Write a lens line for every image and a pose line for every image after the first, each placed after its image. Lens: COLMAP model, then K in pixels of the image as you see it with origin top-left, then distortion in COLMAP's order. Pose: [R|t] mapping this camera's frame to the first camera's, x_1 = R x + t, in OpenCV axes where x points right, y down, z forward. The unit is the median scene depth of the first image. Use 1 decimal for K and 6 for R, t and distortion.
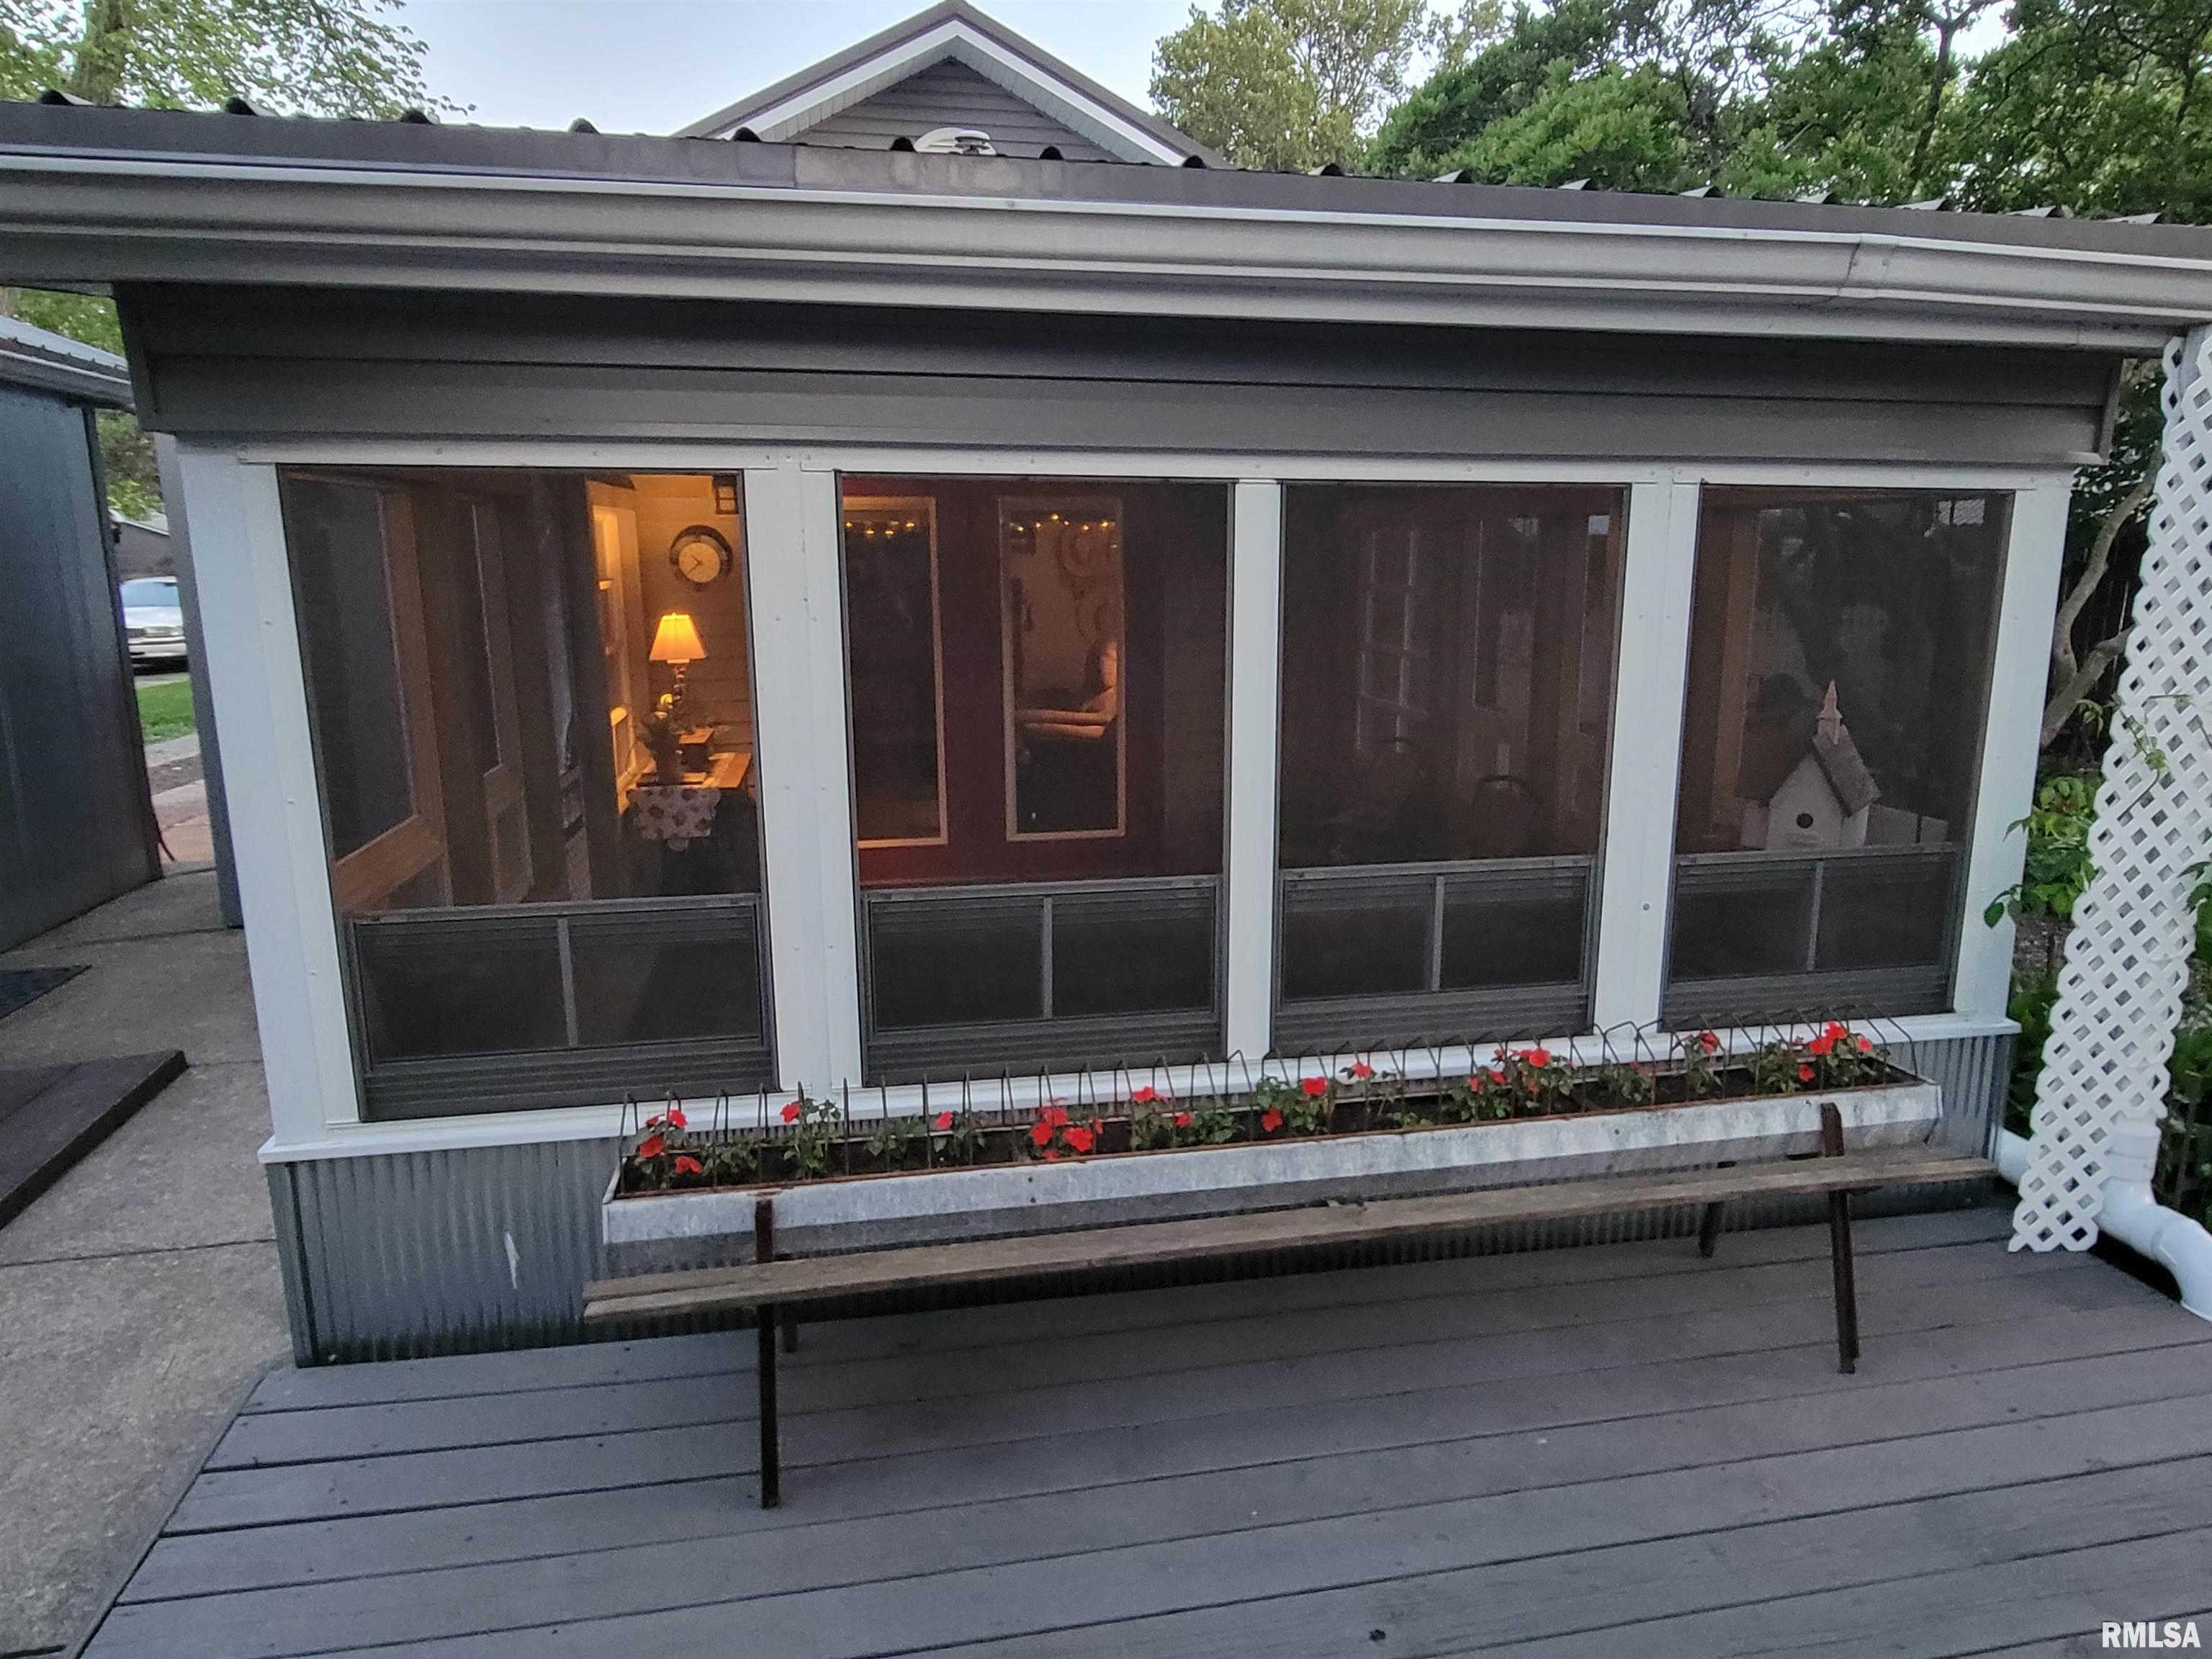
lens RADIAL K [[1365.9, 0, 1109.9], [0, 1365.9, 825.5], [0, 0, 1]] dist [-0.000498, -0.006798]
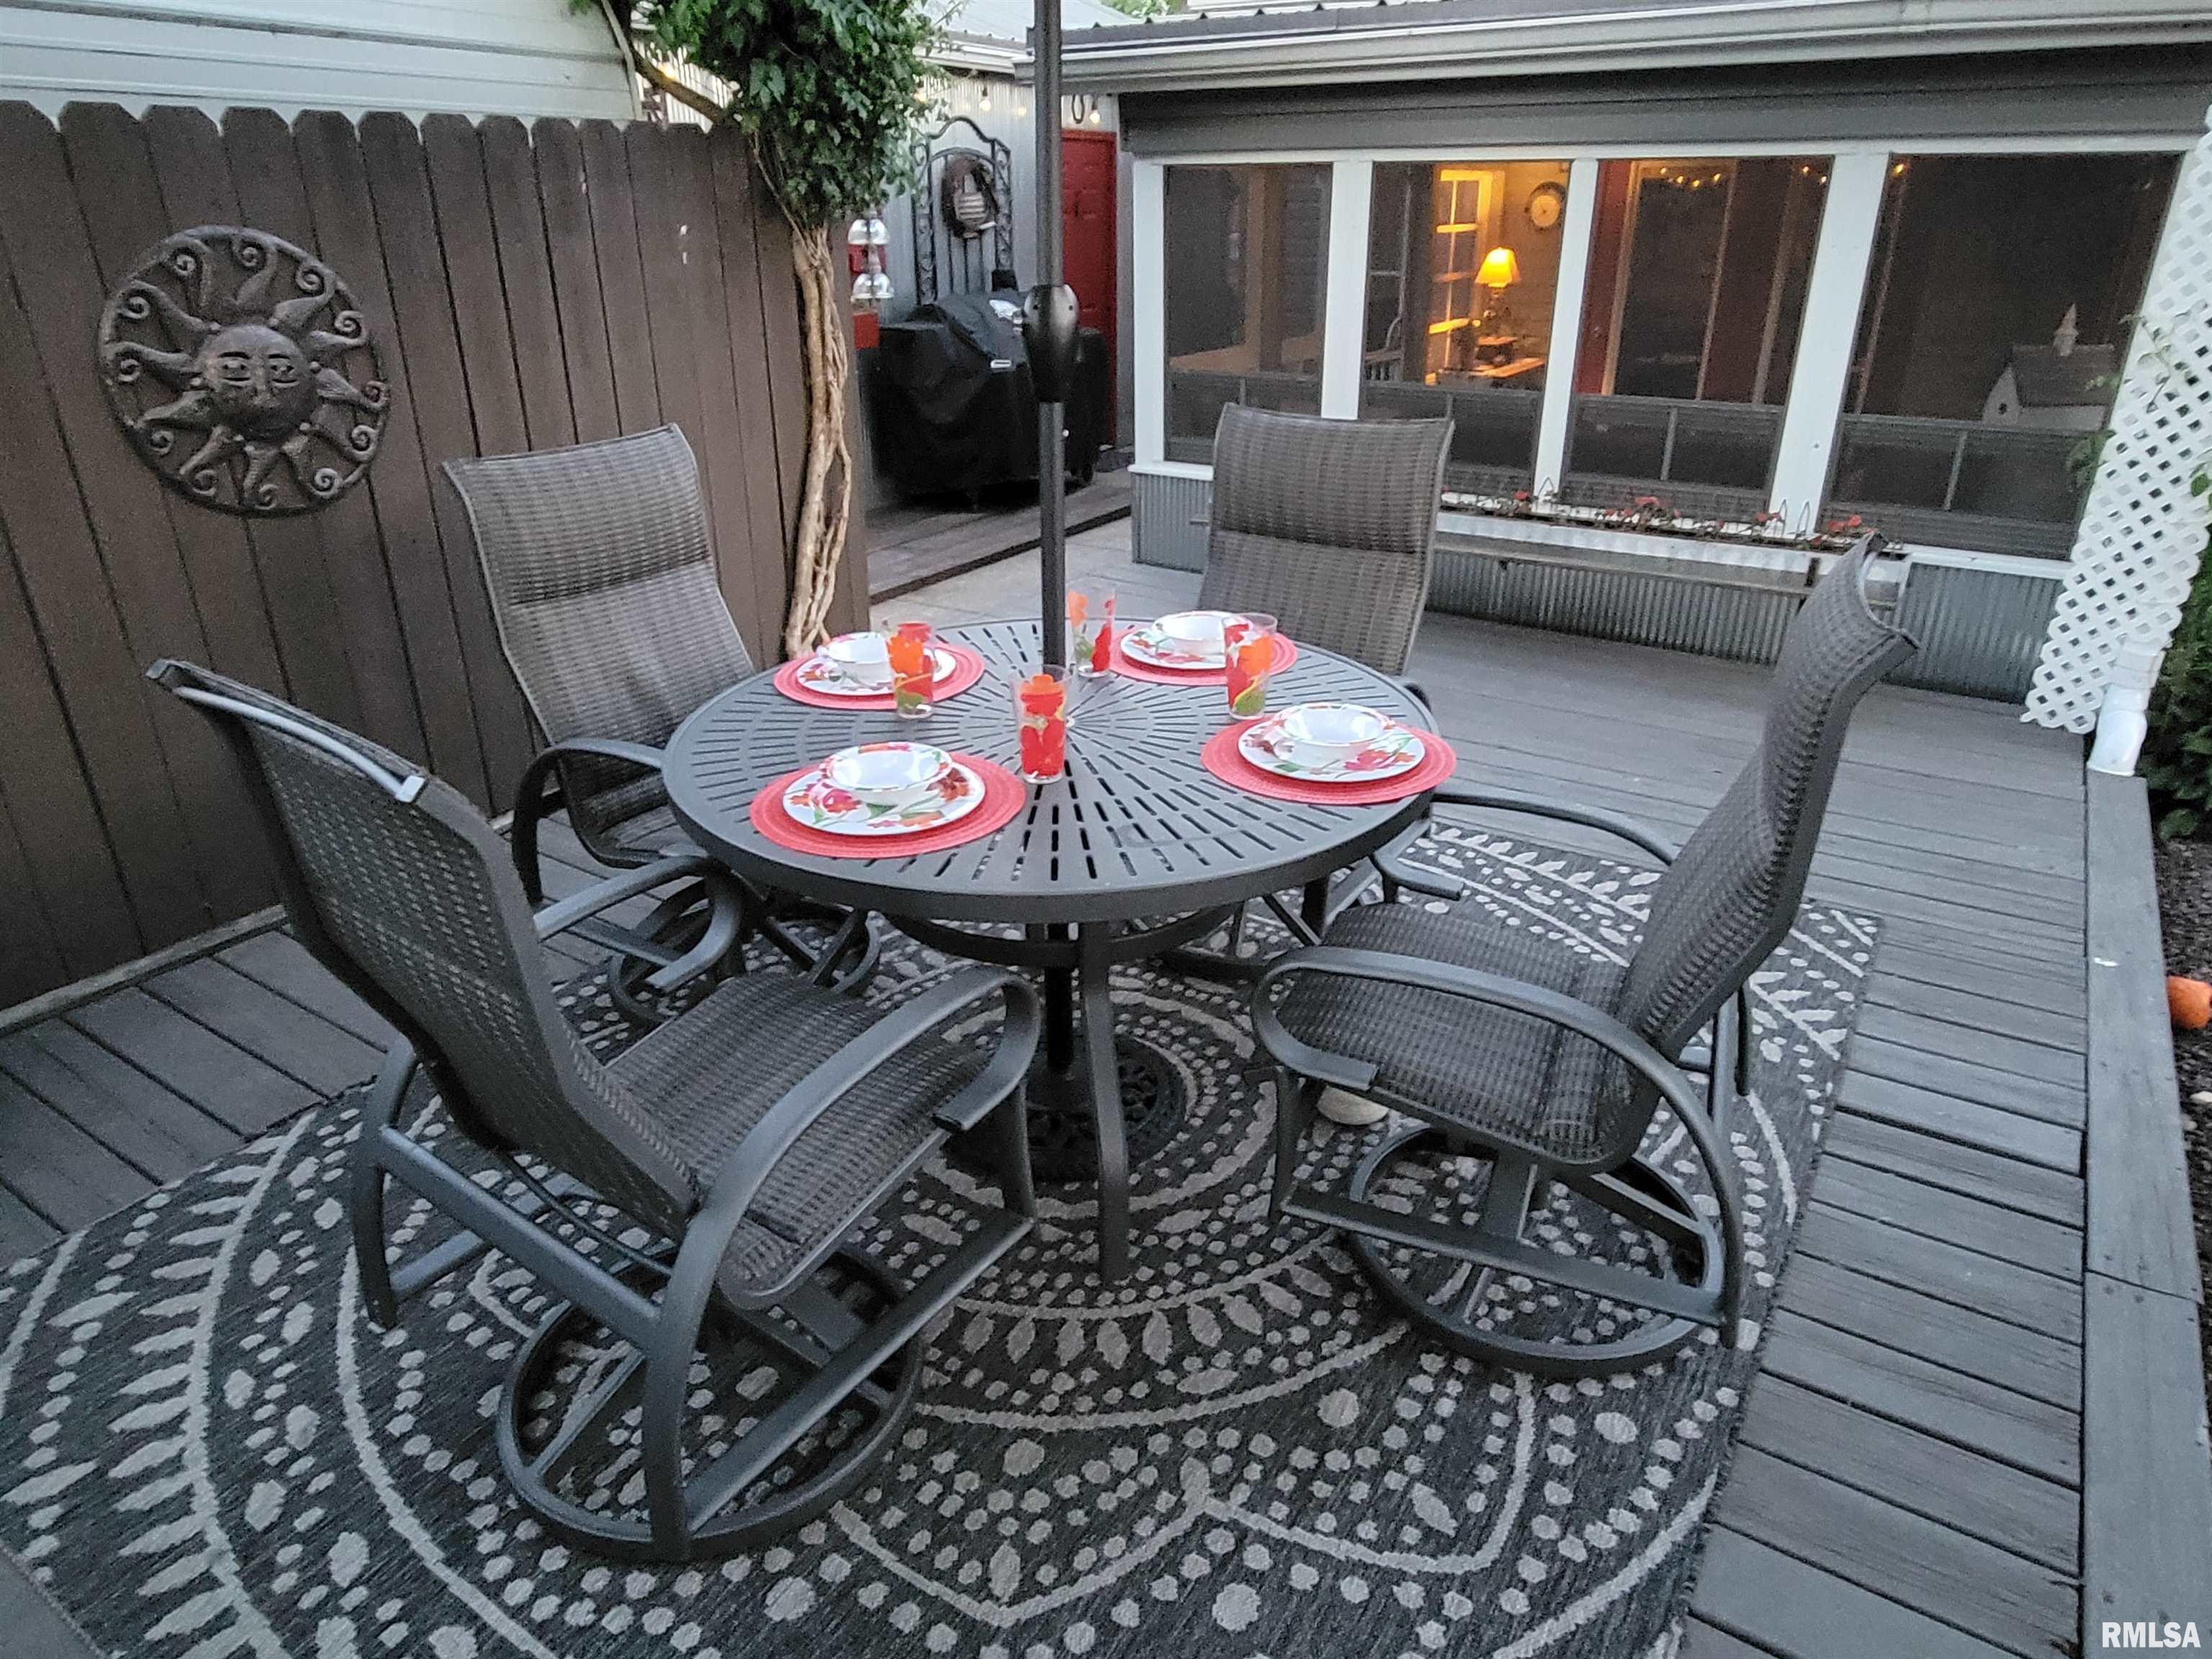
lens RADIAL K [[1365.9, 0, 1107.0], [0, 1365.9, 829.6], [0, 0, 1]] dist [-0.000498, -0.006798]
pose [[0.709440, 0.290436, -0.642138, 0.980603], [-0.133916, 0.950091, 0.281770, 0.150687], [0.691925, -0.113906, 0.712927, -0.753037]]
